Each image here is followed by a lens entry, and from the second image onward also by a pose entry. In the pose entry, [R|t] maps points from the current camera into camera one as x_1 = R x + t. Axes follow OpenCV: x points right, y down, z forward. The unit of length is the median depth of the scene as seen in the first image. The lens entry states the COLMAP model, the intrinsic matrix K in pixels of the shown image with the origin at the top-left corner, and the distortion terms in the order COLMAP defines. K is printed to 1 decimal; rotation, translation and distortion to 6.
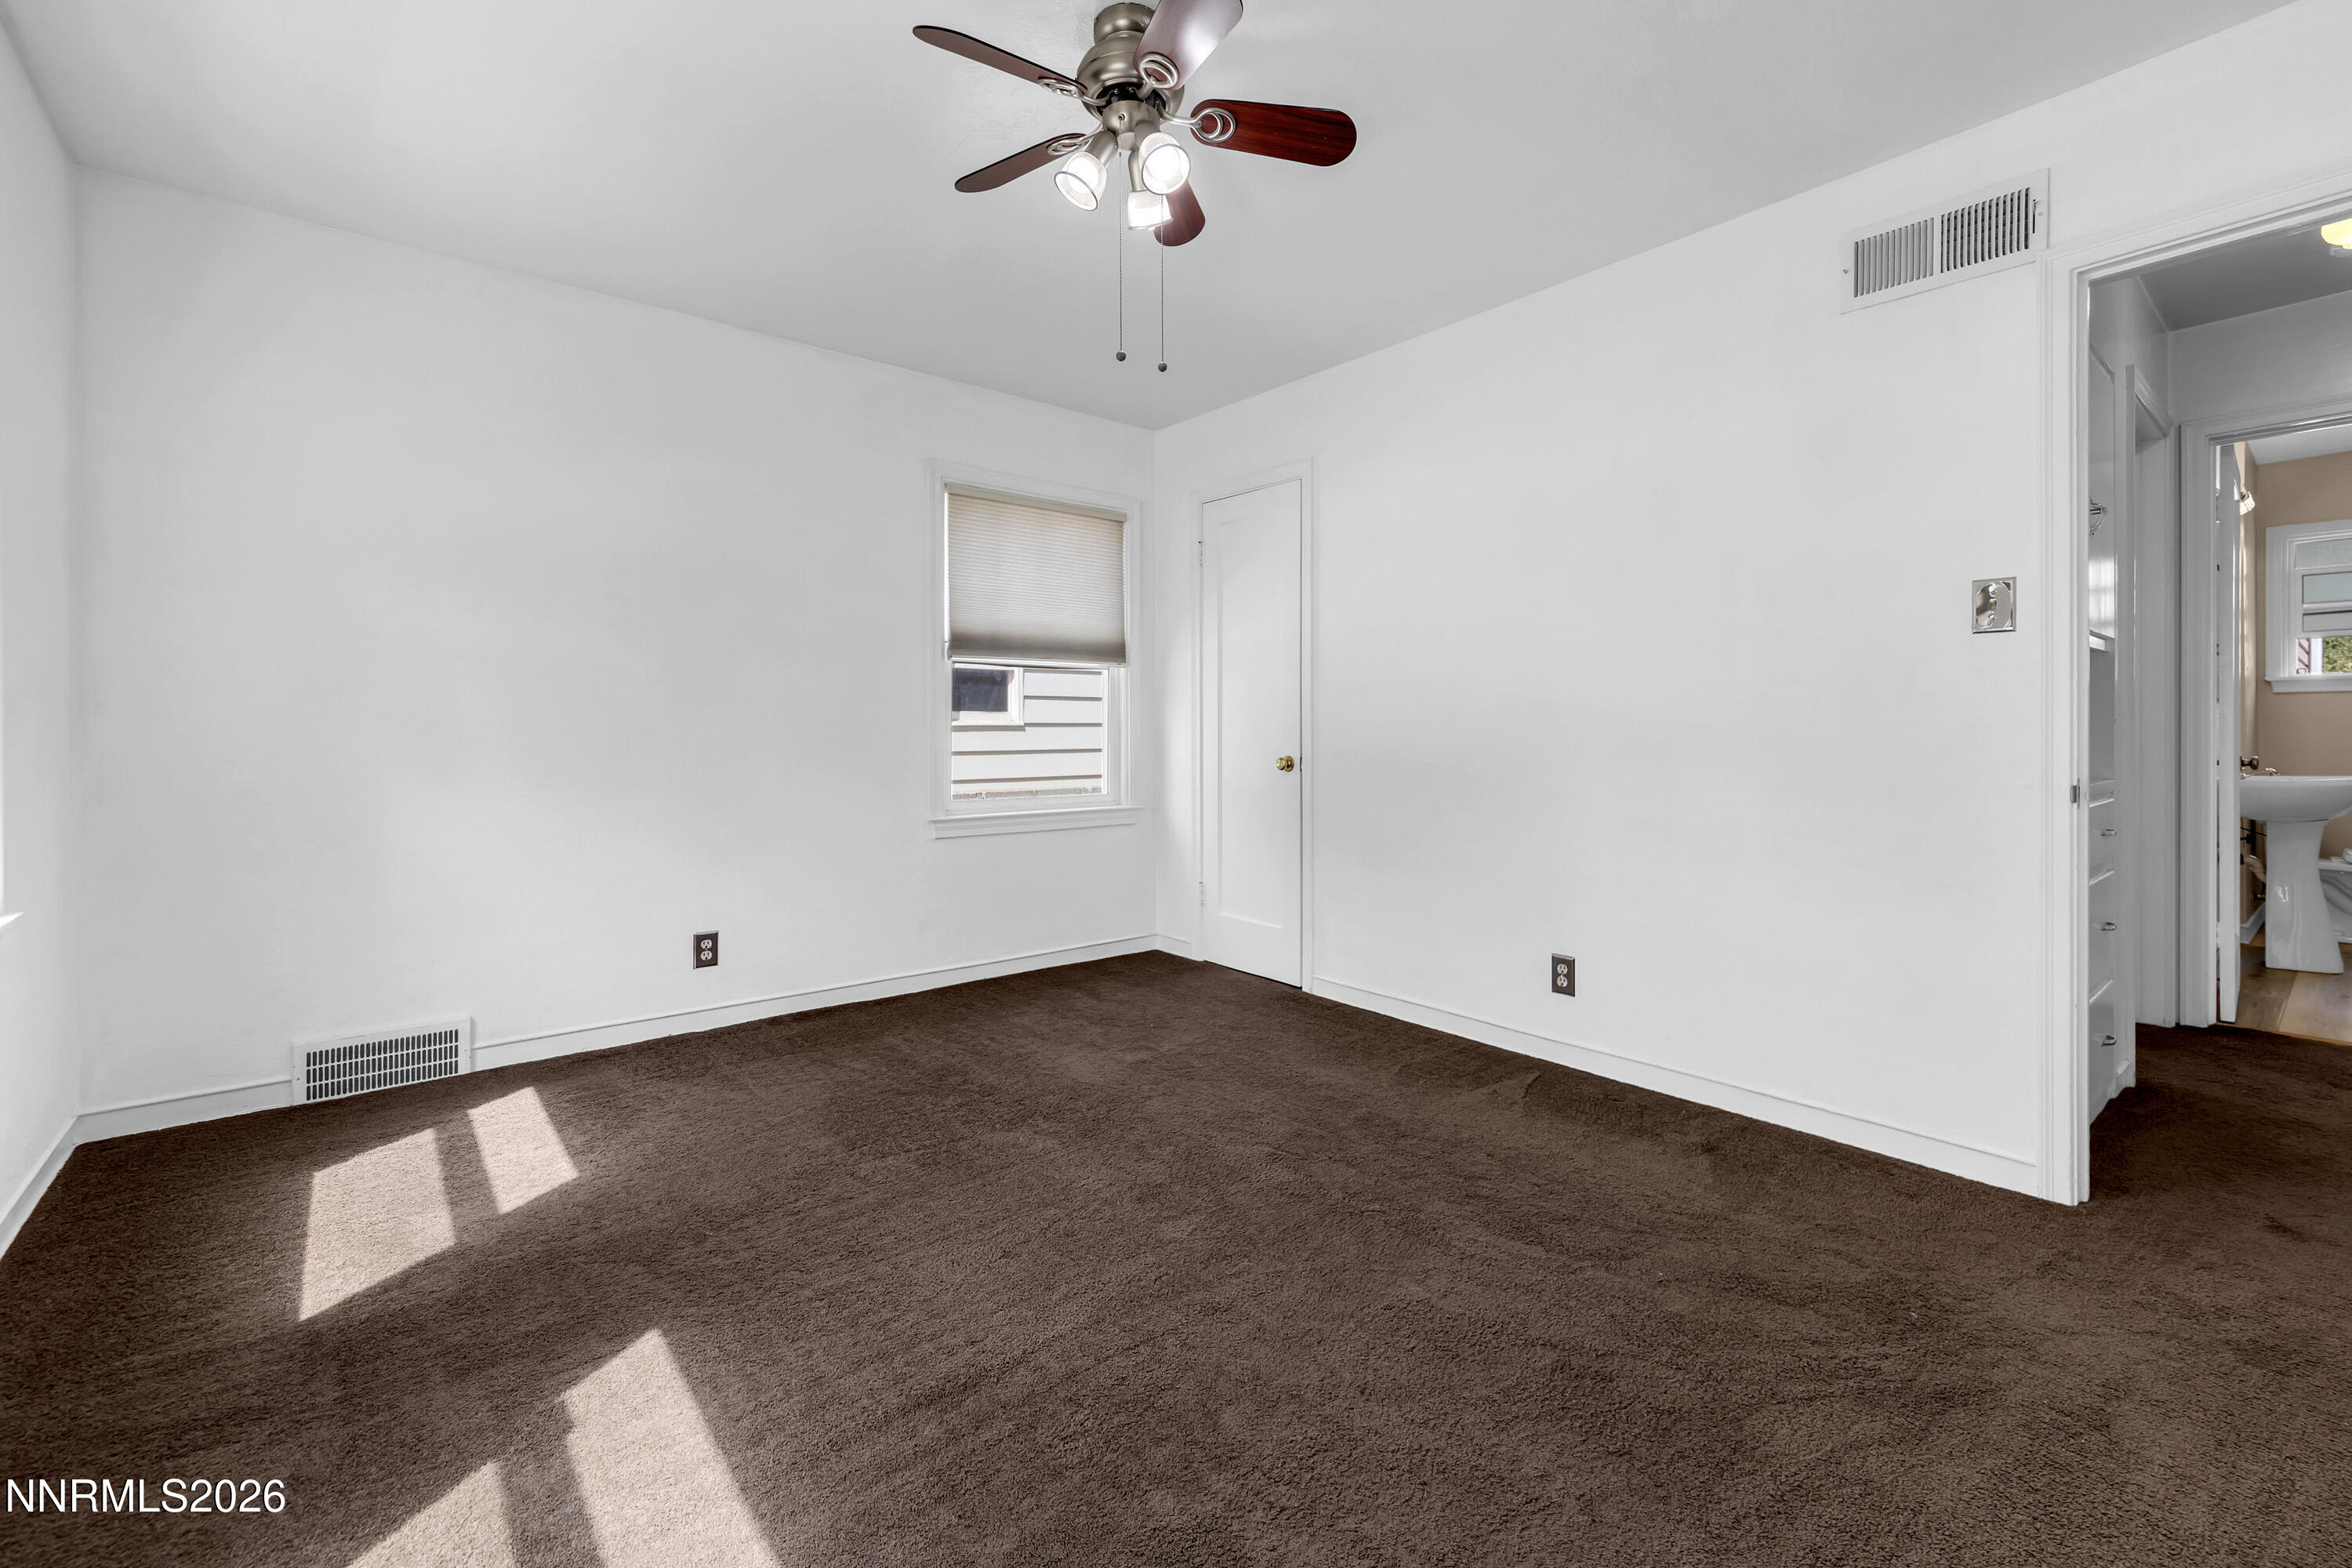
lens RADIAL K [[1000.7, 0, 1187.2], [0, 1000.7, 732.9], [0, 0, 1]] dist [0.001174, -0.000036]
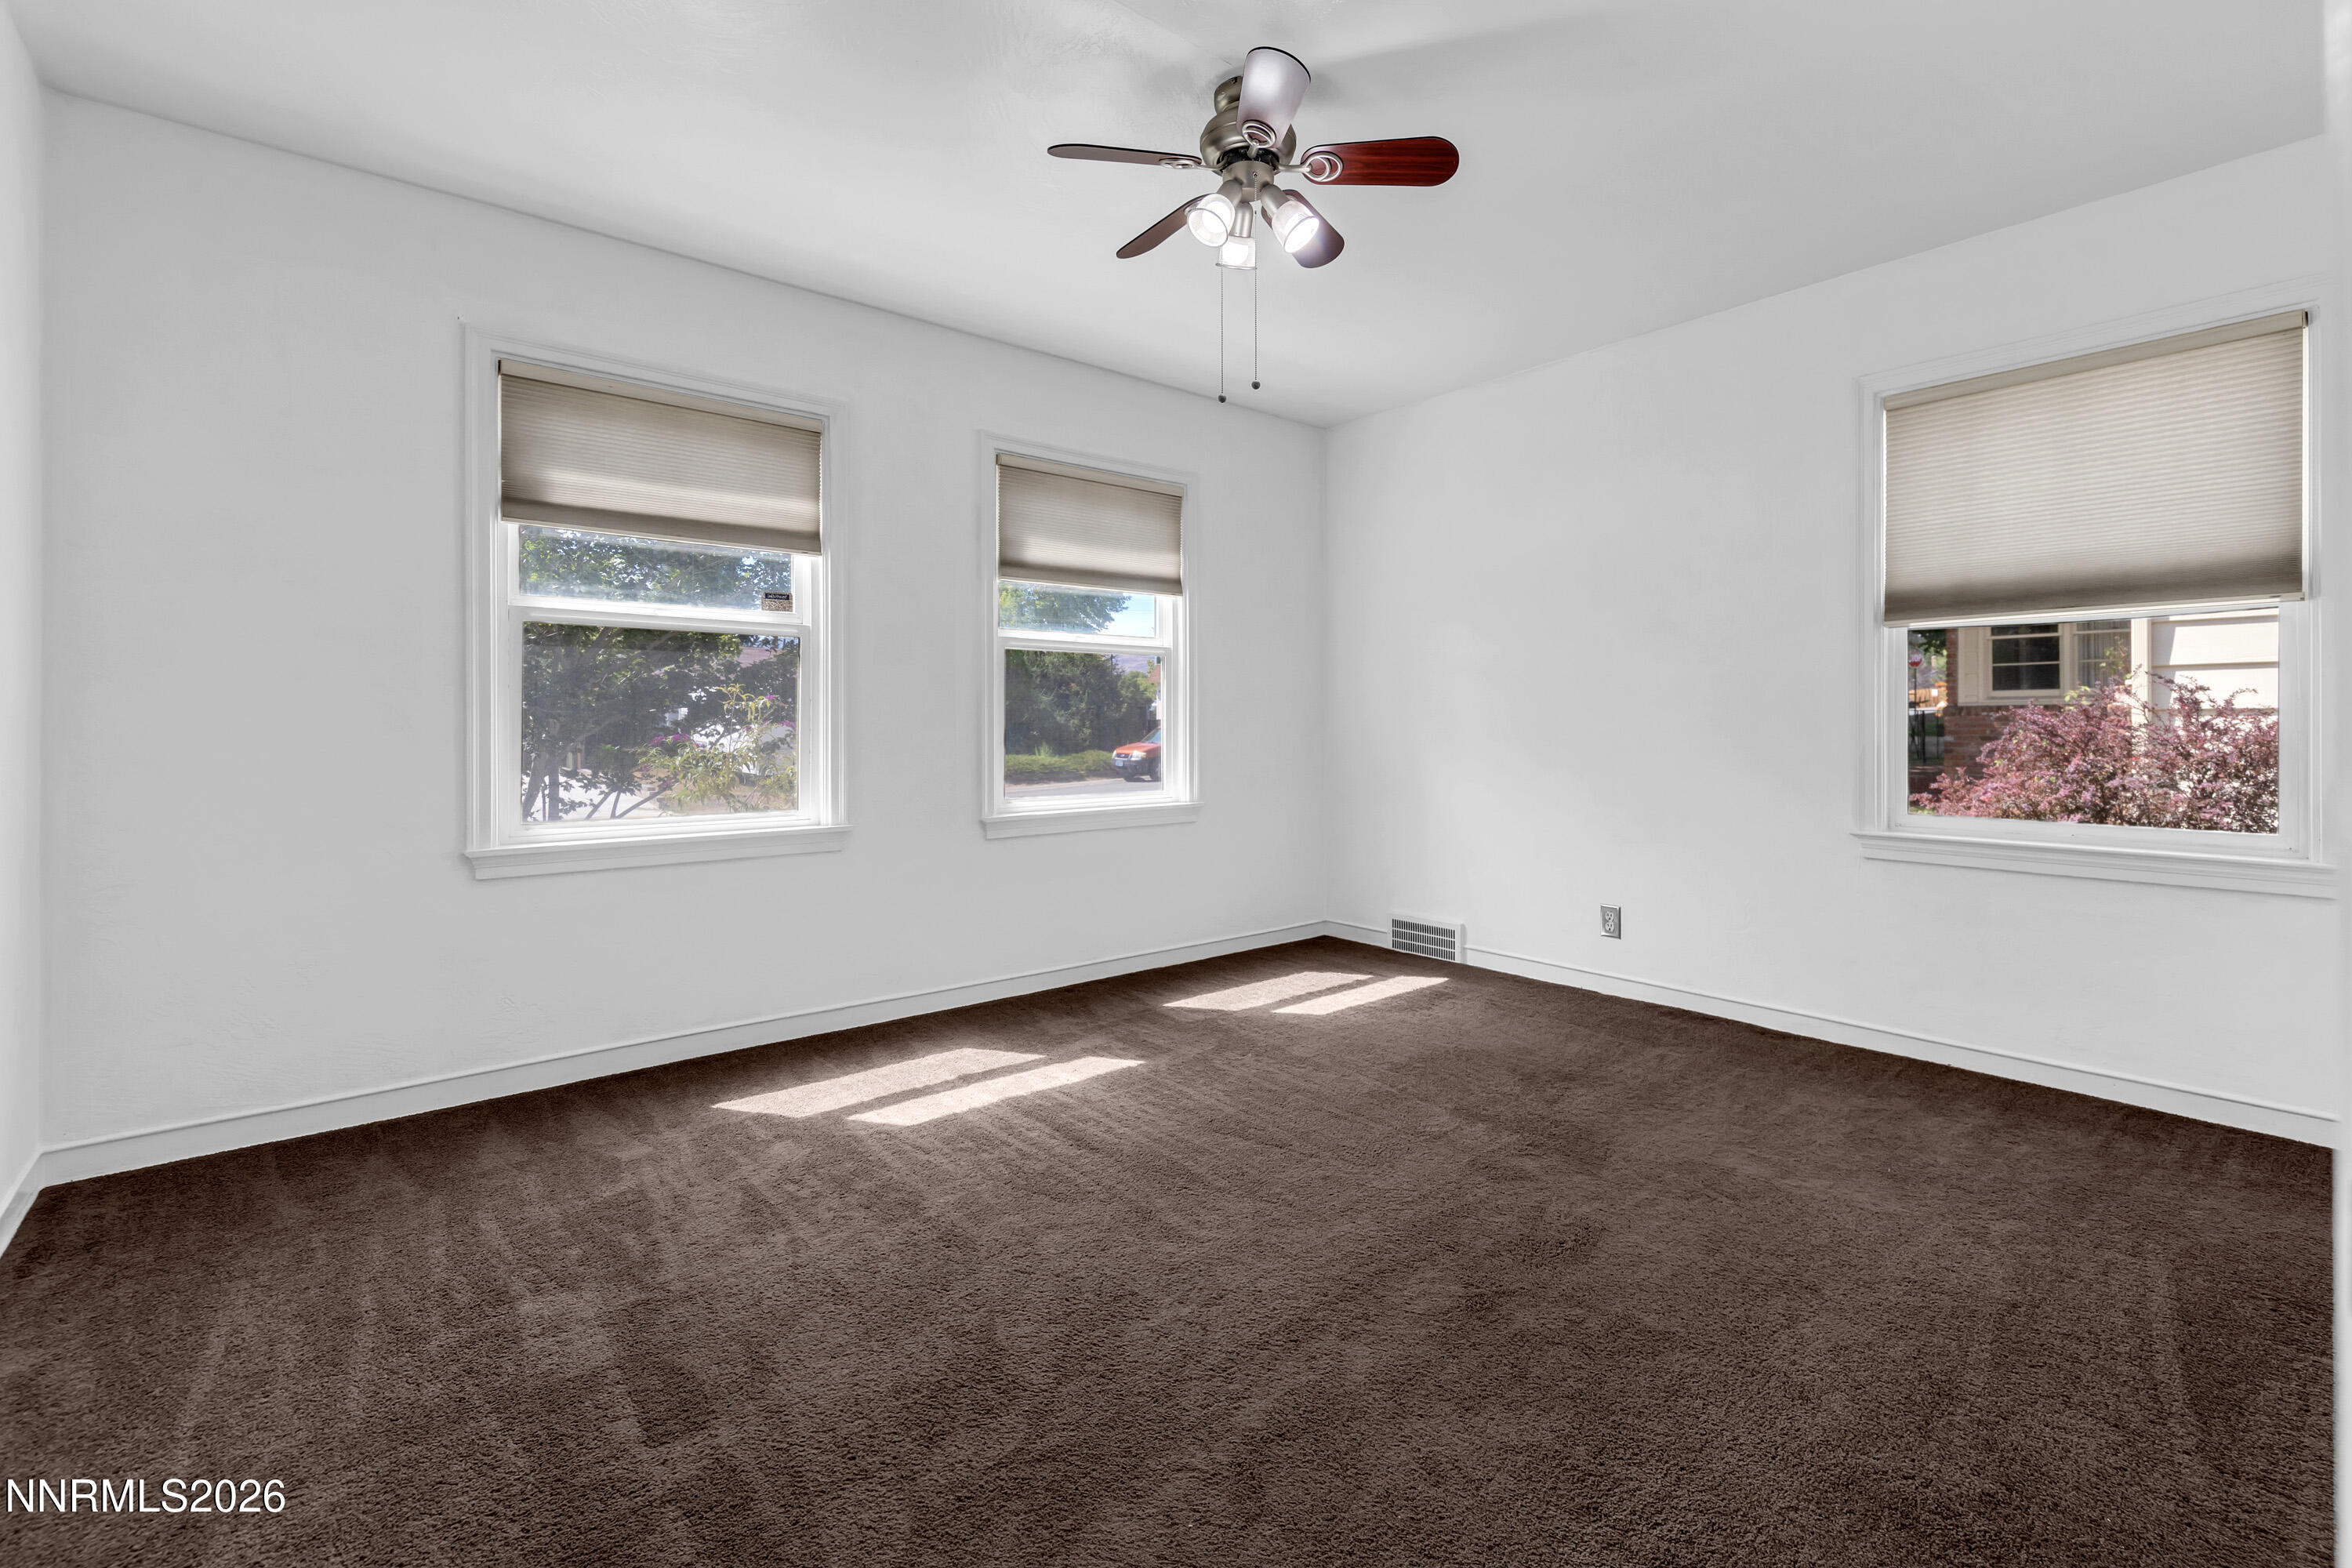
lens RADIAL K [[1000.7, 0, 1187.2], [0, 1000.7, 732.9], [0, 0, 1]] dist [0.001174, -0.000036]
pose [[-0.004405, 0.008886, -0.999951, 0.716929], [0.002902, 0.999956, 0.008873, -0.002327], [0.999986, -0.002863, -0.004431, 0.626773]]
